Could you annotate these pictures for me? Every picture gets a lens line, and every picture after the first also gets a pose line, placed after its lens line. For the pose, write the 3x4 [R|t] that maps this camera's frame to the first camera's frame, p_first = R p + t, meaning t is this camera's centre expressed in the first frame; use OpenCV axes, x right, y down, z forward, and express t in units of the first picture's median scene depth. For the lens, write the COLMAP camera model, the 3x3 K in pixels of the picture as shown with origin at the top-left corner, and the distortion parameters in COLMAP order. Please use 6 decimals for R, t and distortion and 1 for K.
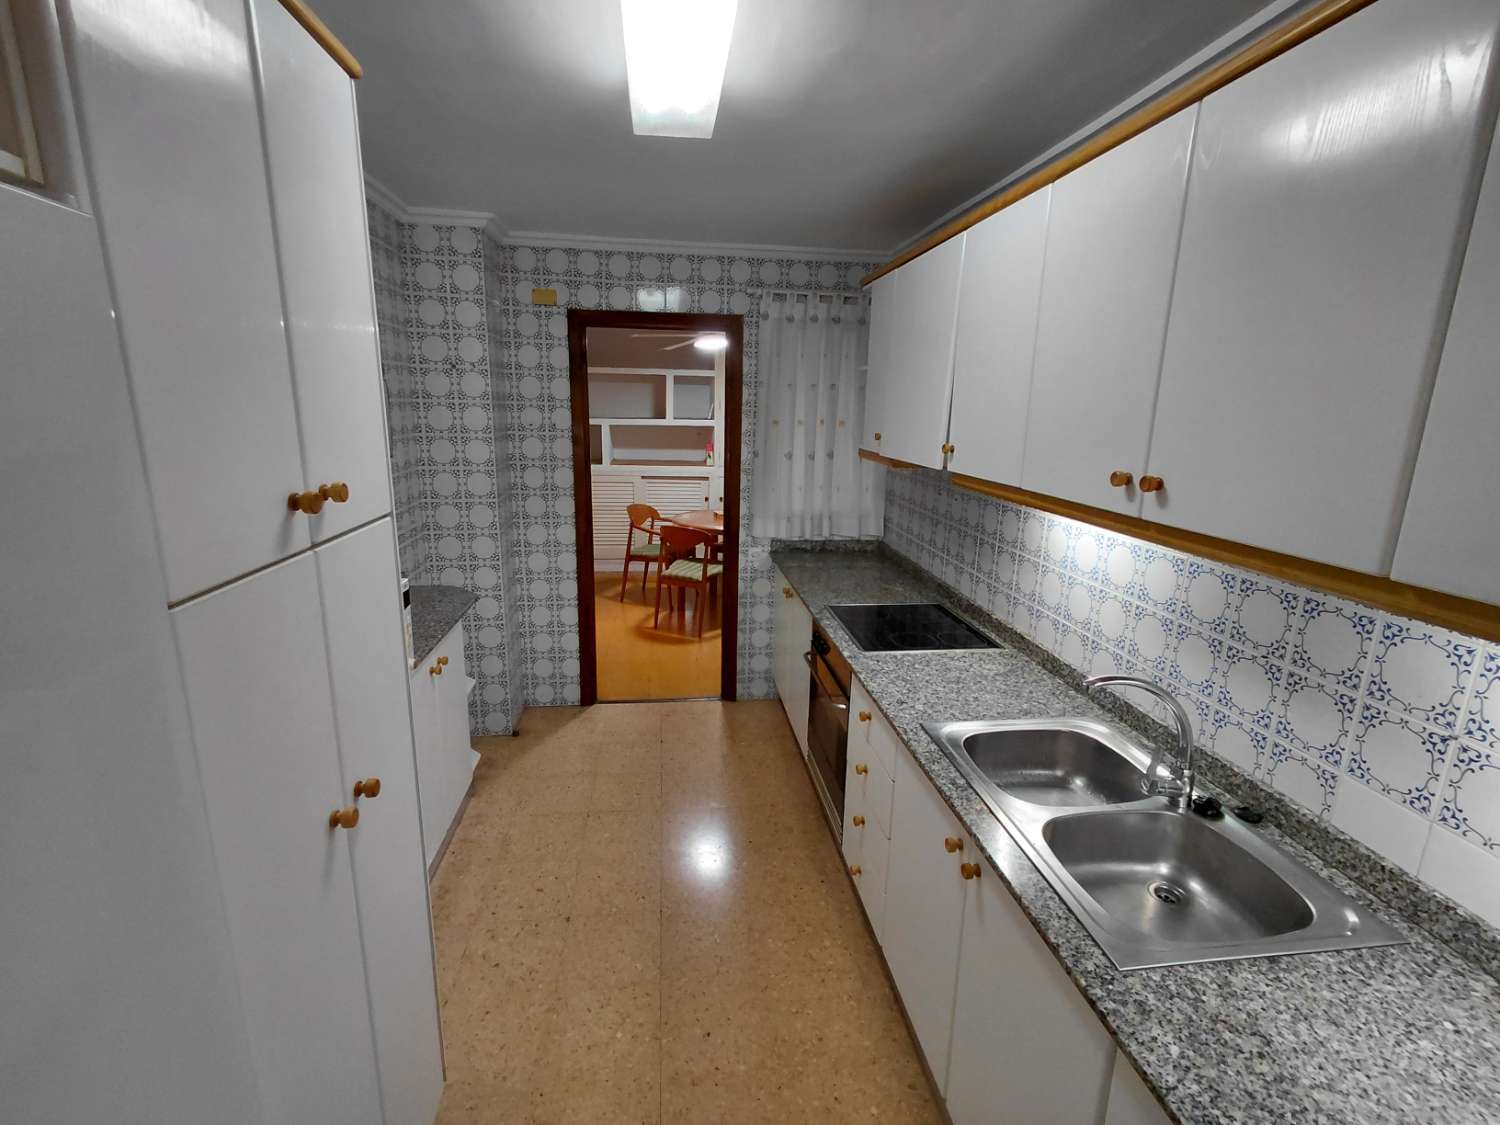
lens RADIAL K [[684.4, 0, 750.1], [0, 684.4, 561.8], [0, 0, 1]] dist [-0.001380, 0.001581]
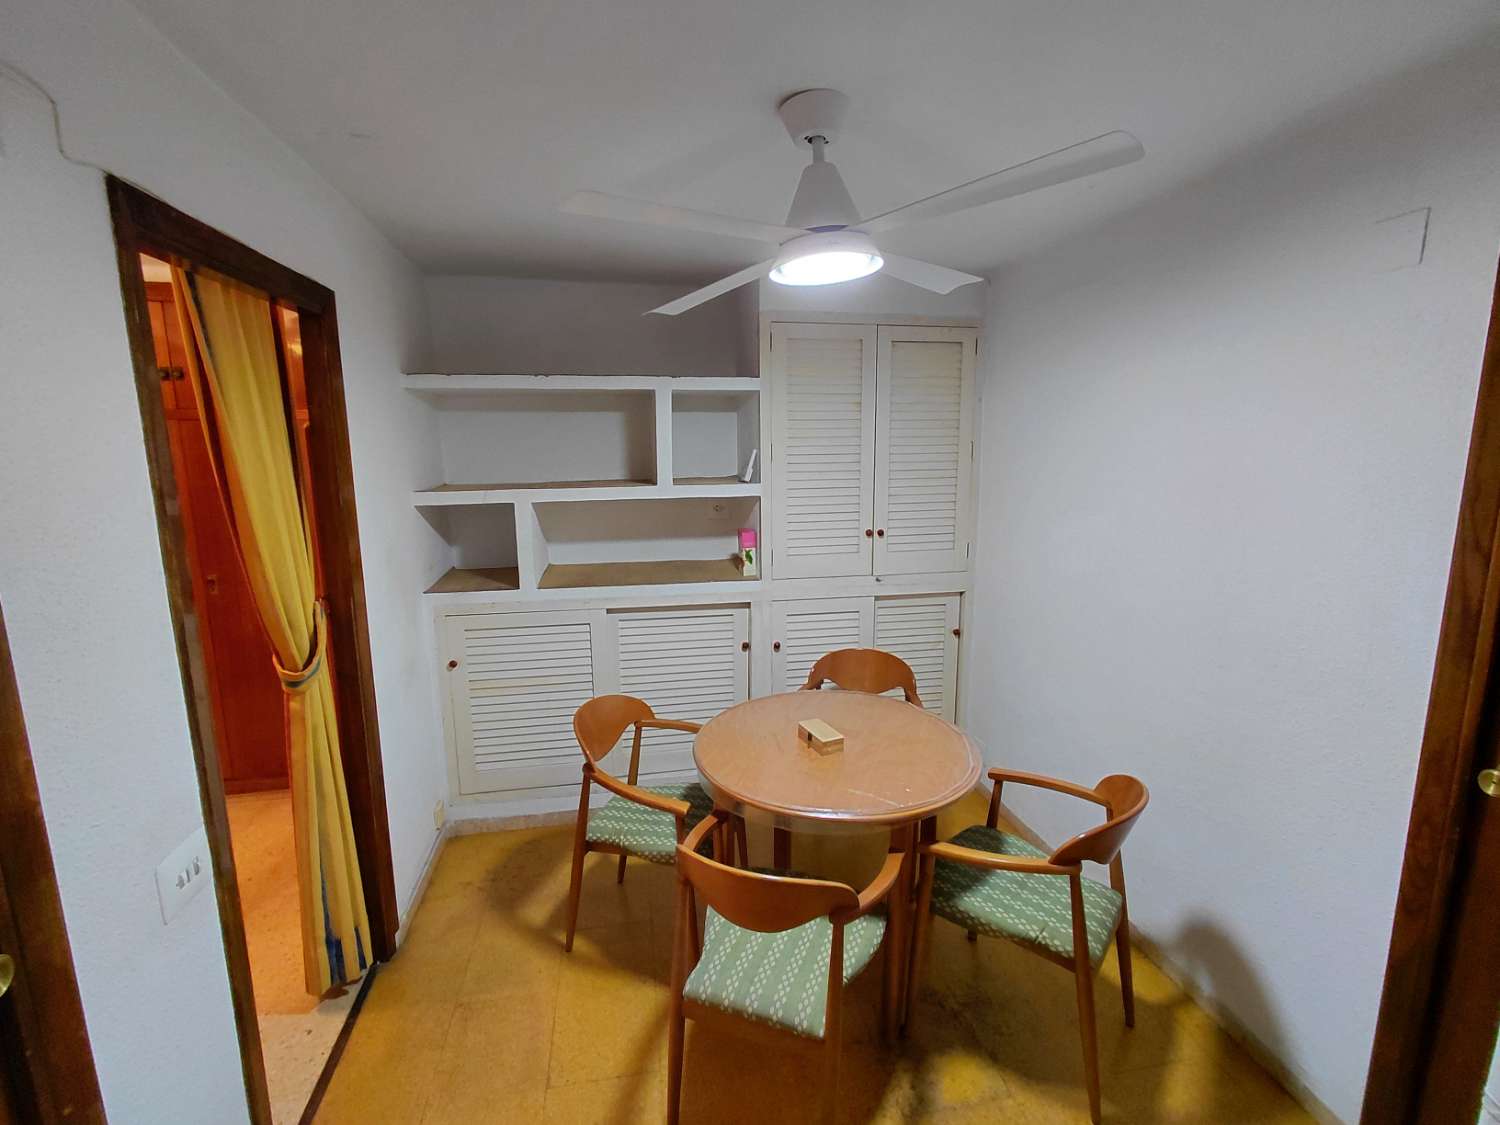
lens RADIAL K [[684.4, 0, 746.4], [0, 684.4, 556.9], [0, 0, 1]] dist [-0.001380, 0.001581]
pose [[0.997752, -0.035172, 0.057040, -0.090819], [0.037771, 0.998266, -0.045144, -0.136272], [-0.055353, 0.047197, 0.997351, 0.534772]]
